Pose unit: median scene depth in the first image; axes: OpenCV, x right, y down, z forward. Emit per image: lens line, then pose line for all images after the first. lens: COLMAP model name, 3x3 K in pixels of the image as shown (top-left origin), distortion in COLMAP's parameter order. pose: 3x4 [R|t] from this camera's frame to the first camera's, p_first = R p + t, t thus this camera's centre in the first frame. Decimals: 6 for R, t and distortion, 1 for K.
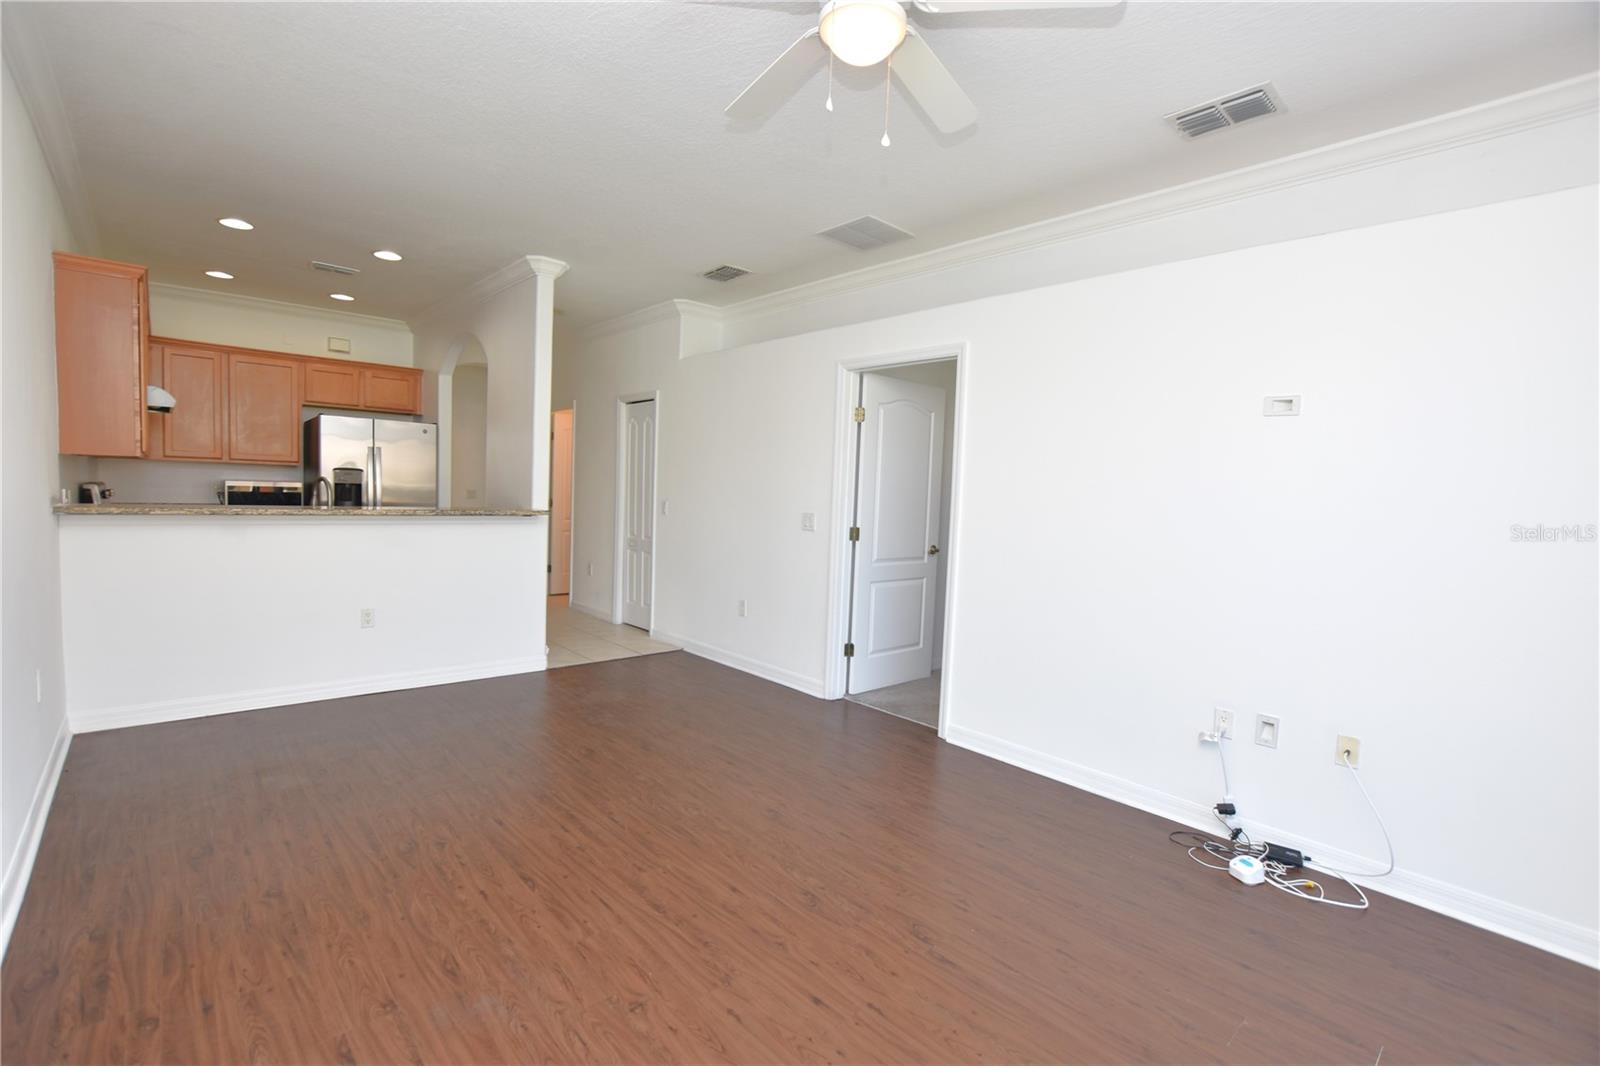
lens RADIAL K [[714.3, 0, 793.8], [0, 714.3, 538.9], [0, 0, 1]] dist [-0.029307, 0.004108]
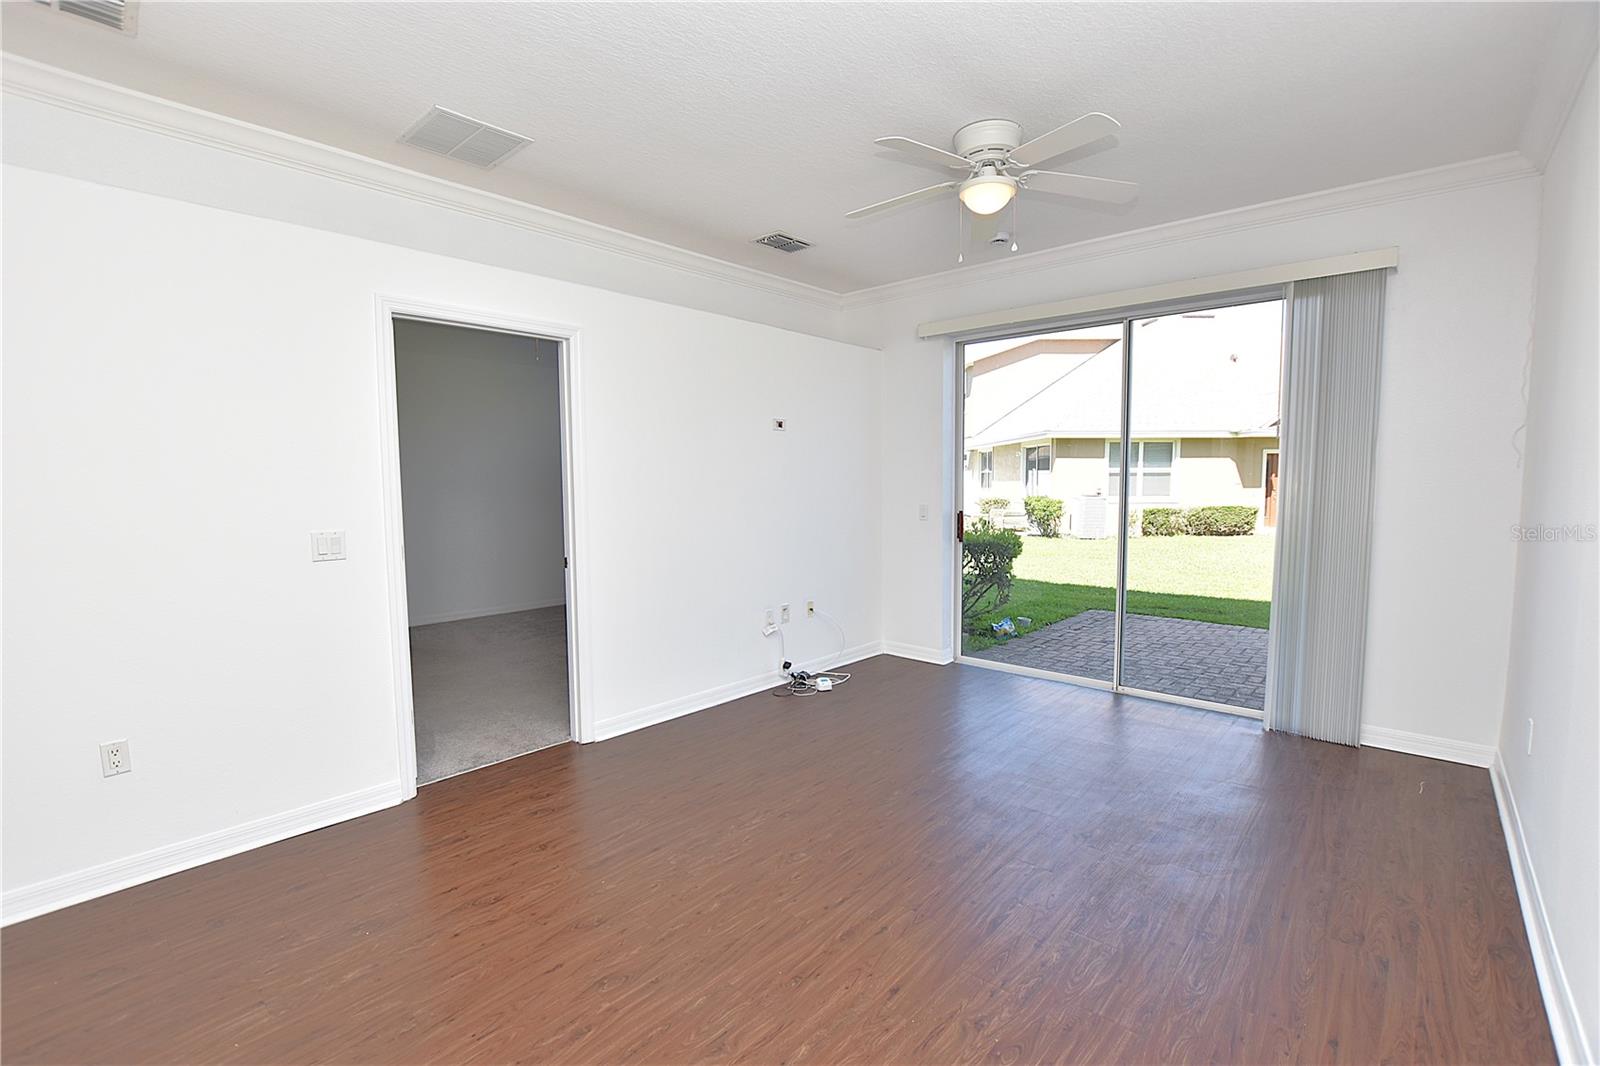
lens RADIAL K [[711.6, 0, 797.5], [0, 711.6, 545.7], [0, 0, 1]] dist [-0.029682, 0.000965]
pose [[-0.109255, -0.130174, 0.985453, -0.625928], [0.072828, 0.987675, 0.138541, -0.079986], [-0.991342, 0.086905, -0.098429, 0.685689]]
